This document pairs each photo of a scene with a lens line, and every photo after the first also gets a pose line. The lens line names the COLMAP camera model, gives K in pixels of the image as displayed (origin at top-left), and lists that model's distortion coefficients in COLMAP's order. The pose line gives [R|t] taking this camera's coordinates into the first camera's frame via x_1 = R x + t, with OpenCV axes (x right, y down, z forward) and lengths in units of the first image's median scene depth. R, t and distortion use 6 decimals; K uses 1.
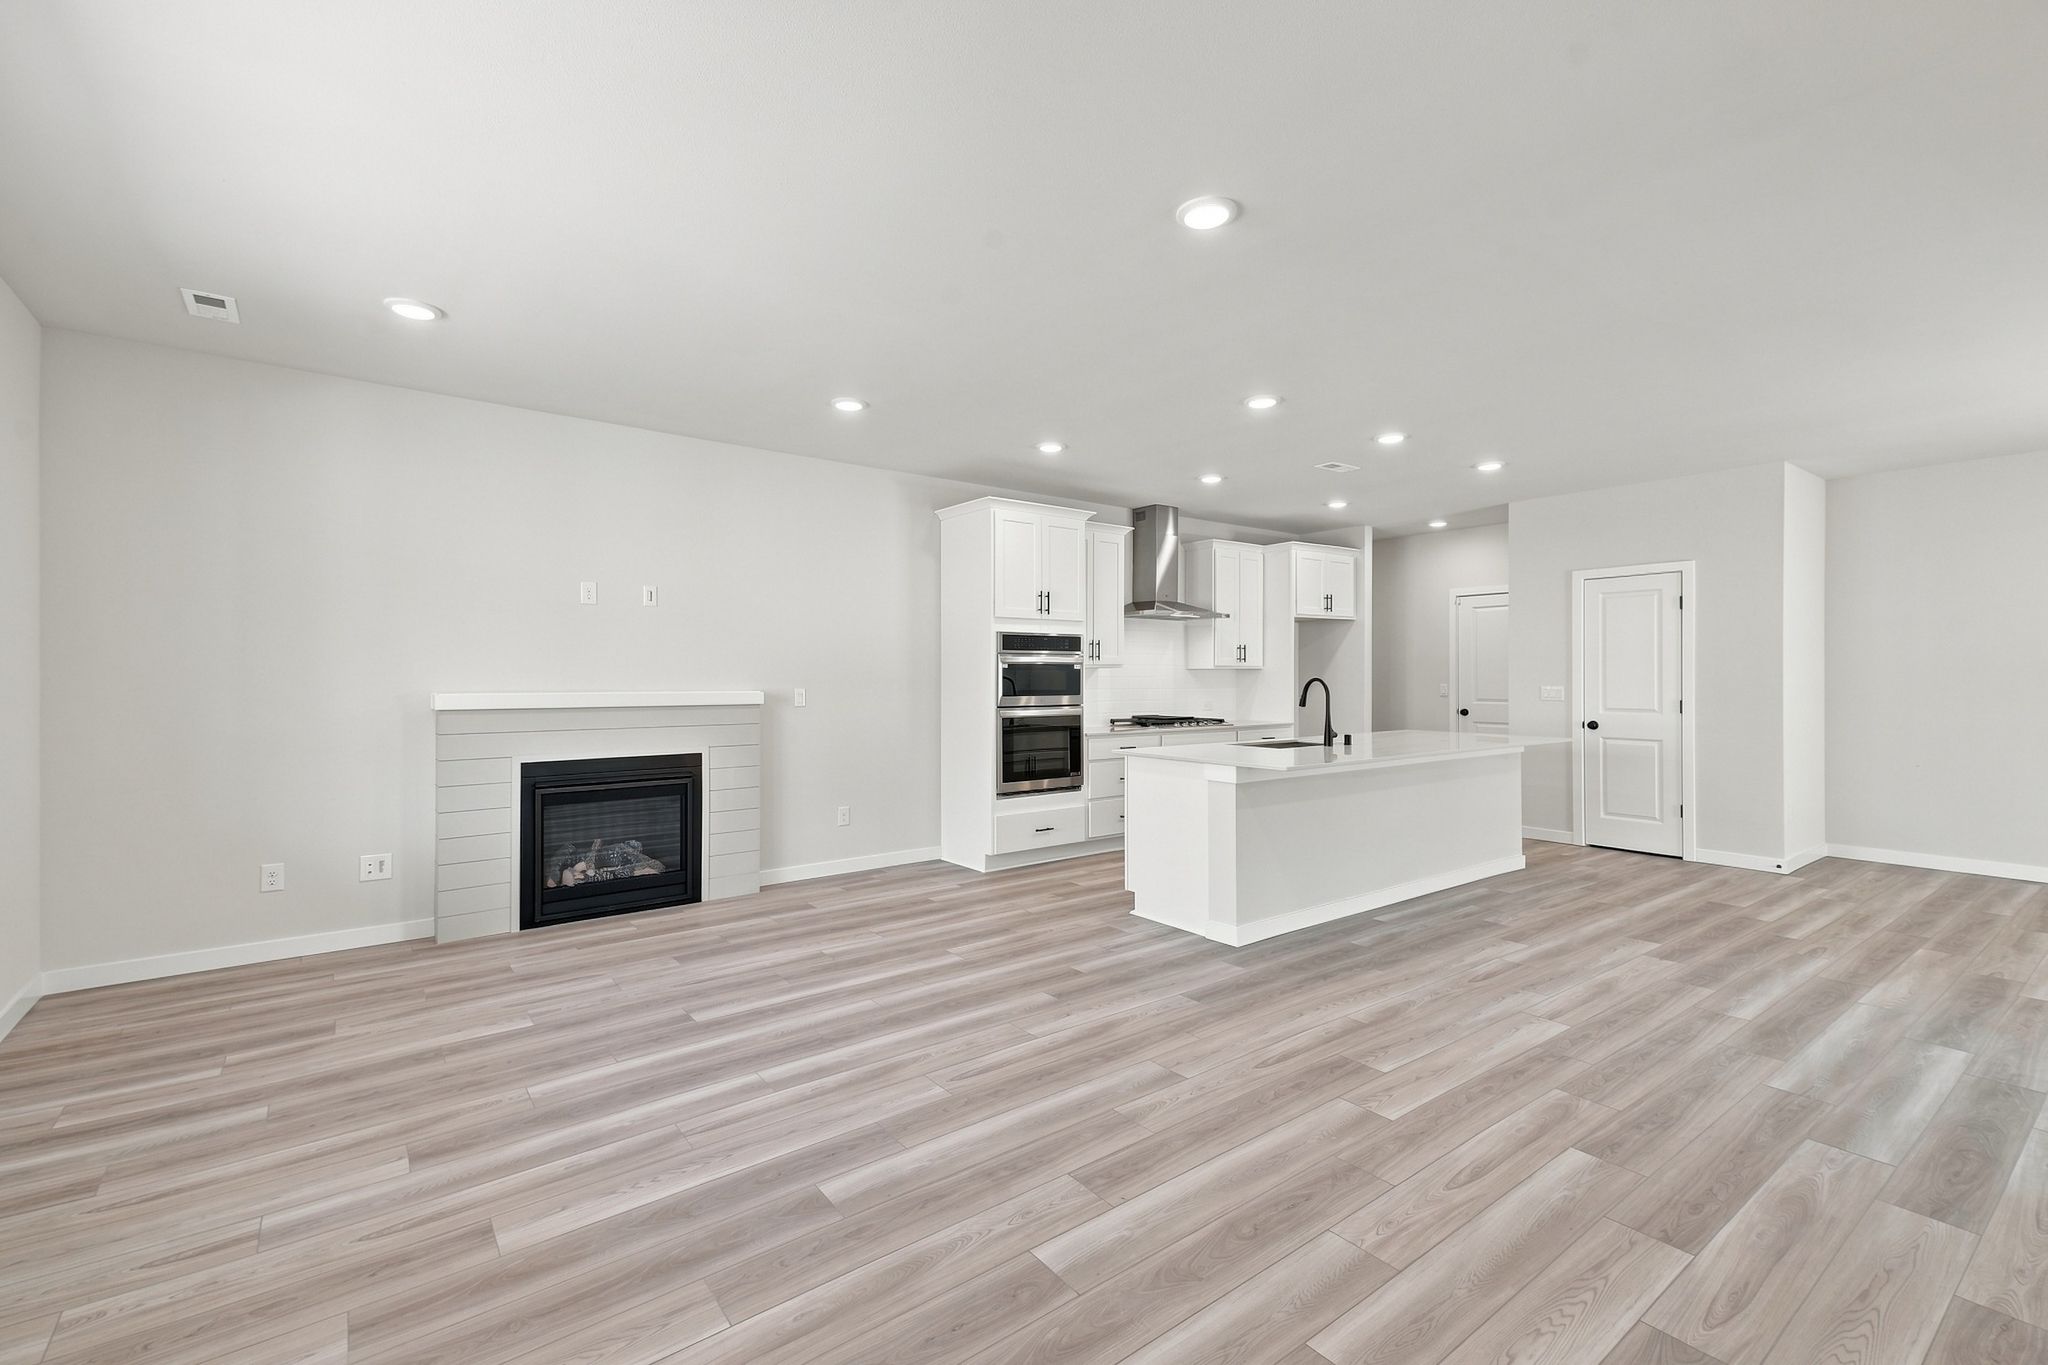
lens RADIAL K [[884.2, 0, 1013.5], [0, 884.2, 681.4], [0, 0, 1]] dist [0.049762, -0.014468]
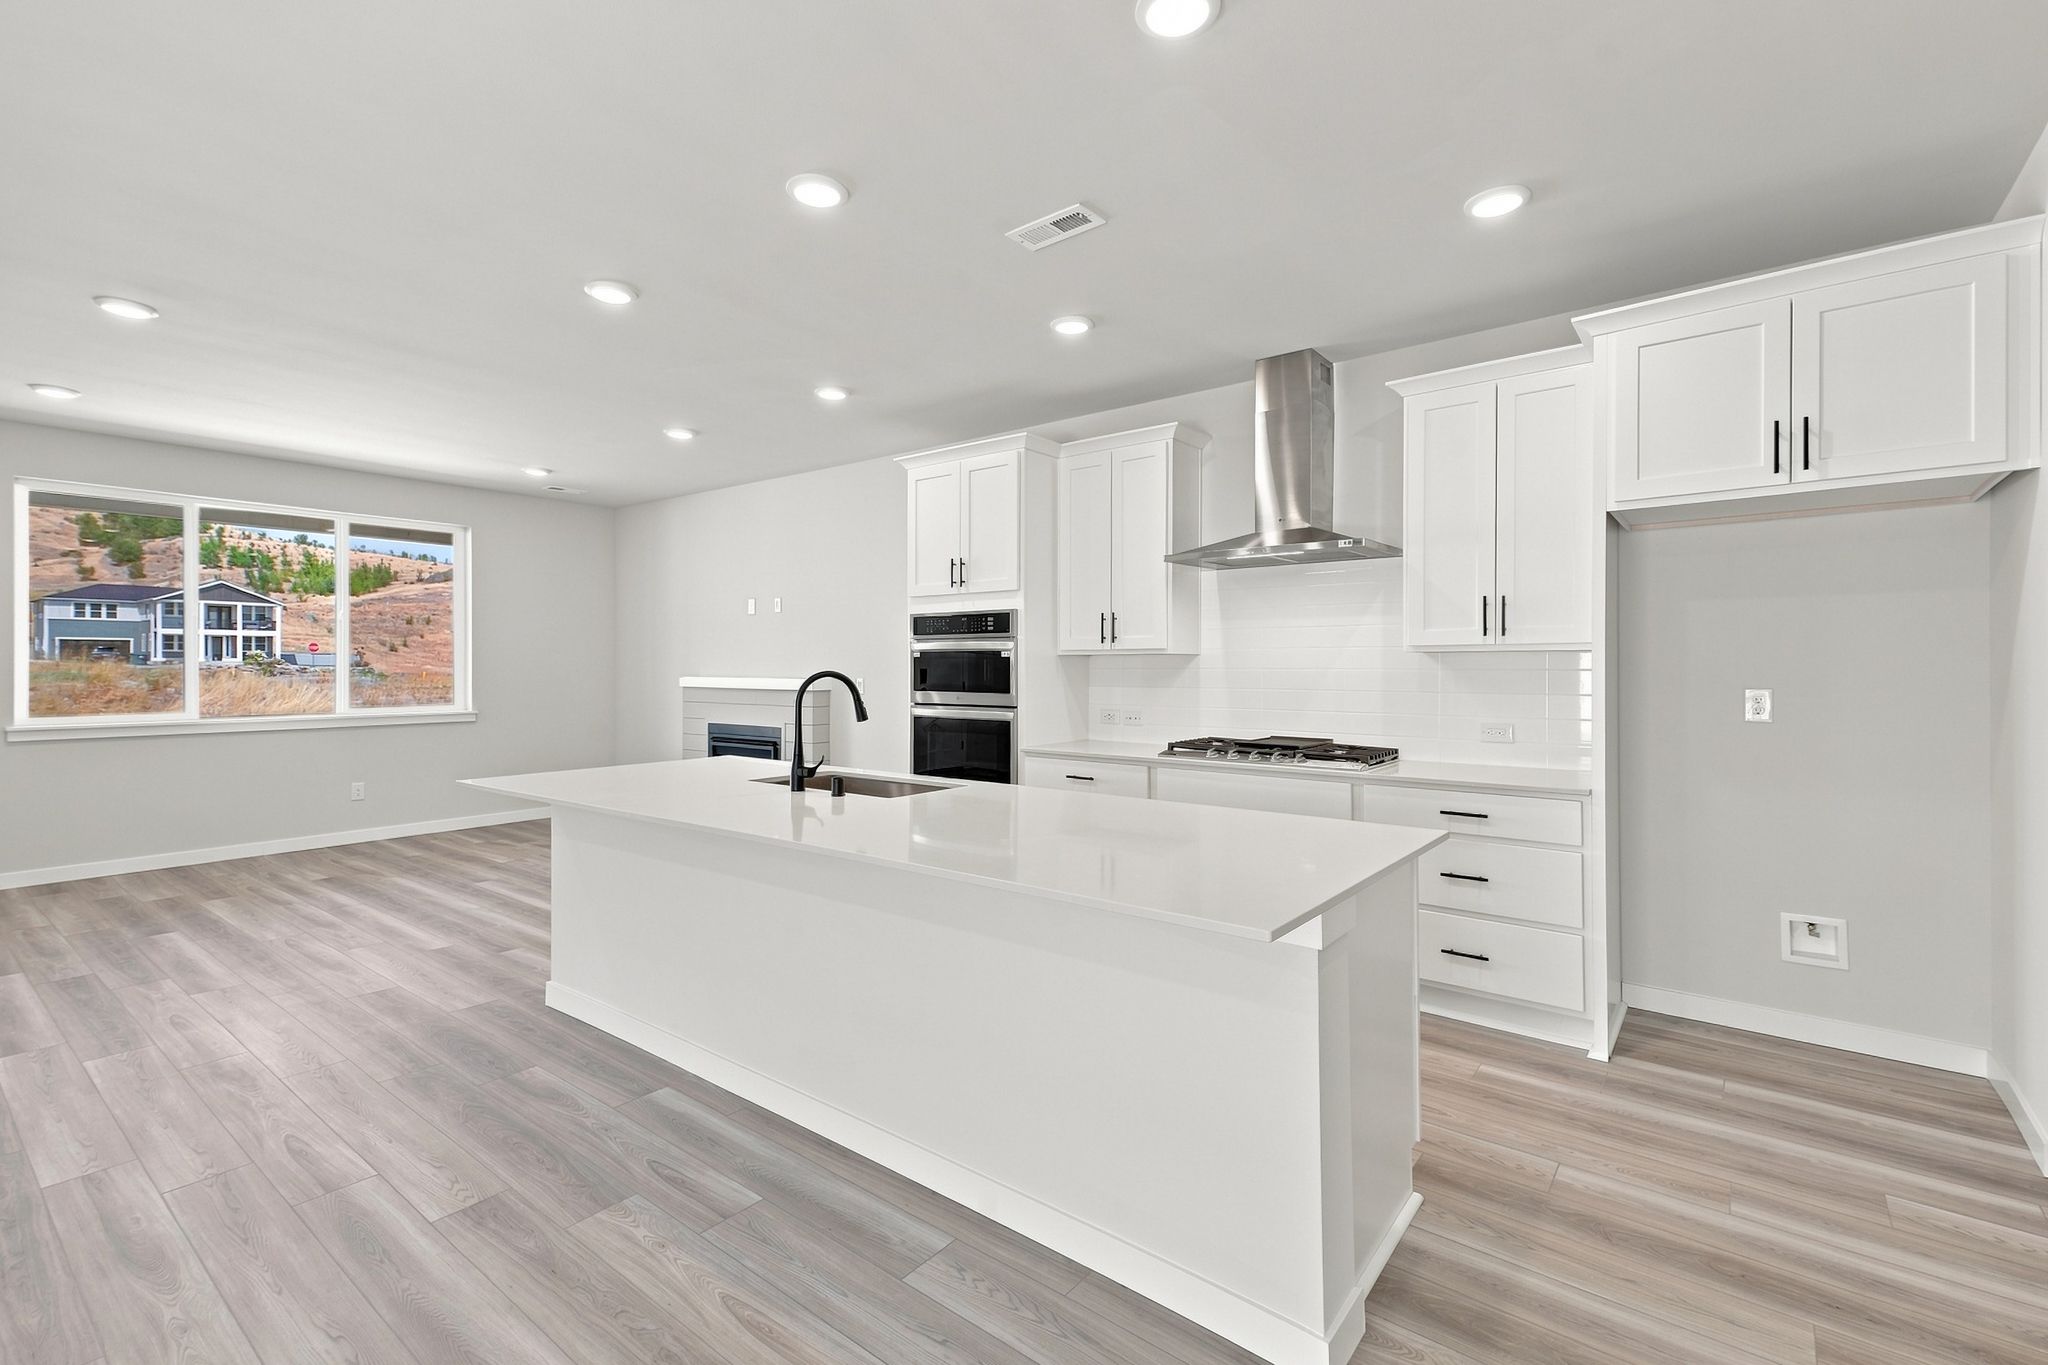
lens RADIAL K [[907.8, 0, 1019.9], [0, 907.8, 663.6], [0, 0, 1]] dist [0.051065, -0.016064]
pose [[0.252605, -0.001841, -0.967568, 1.157475], [-0.006709, 0.999971, -0.003655, -0.009012], [0.967546, 0.007415, 0.252585, 1.191610]]
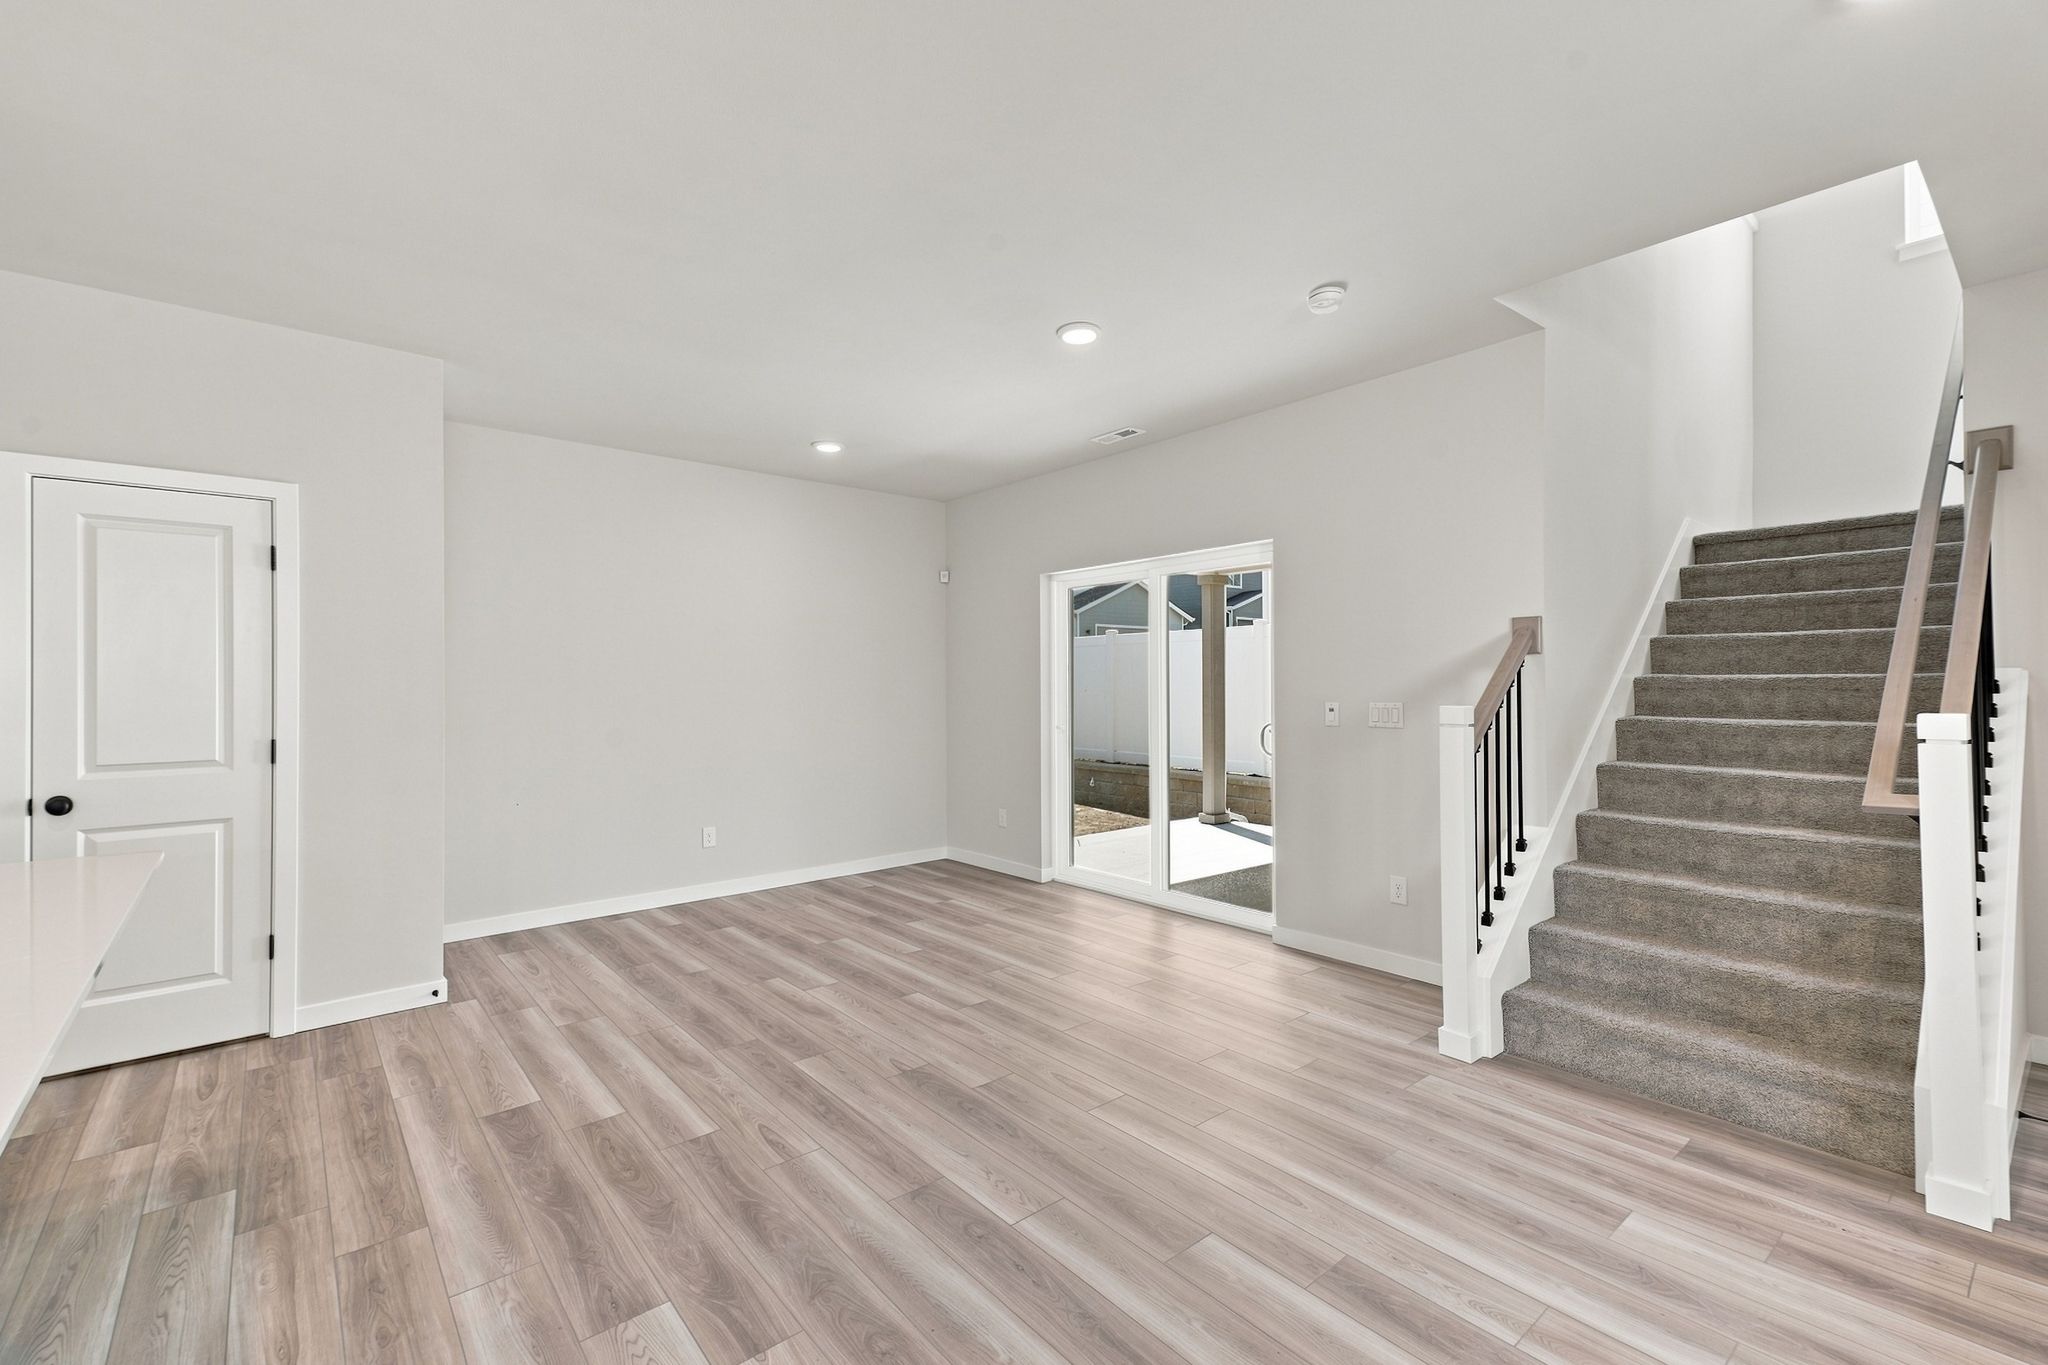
lens RADIAL K [[884.2, 0, 1013.5], [0, 884.2, 681.4], [0, 0, 1]] dist [0.049762, -0.014468]
pose [[-0.043986, 0.005640, 0.999016, 0.268659], [0.010804, 0.999928, -0.005170, -0.007504], [-0.998974, 0.010566, -0.044043, 0.866258]]
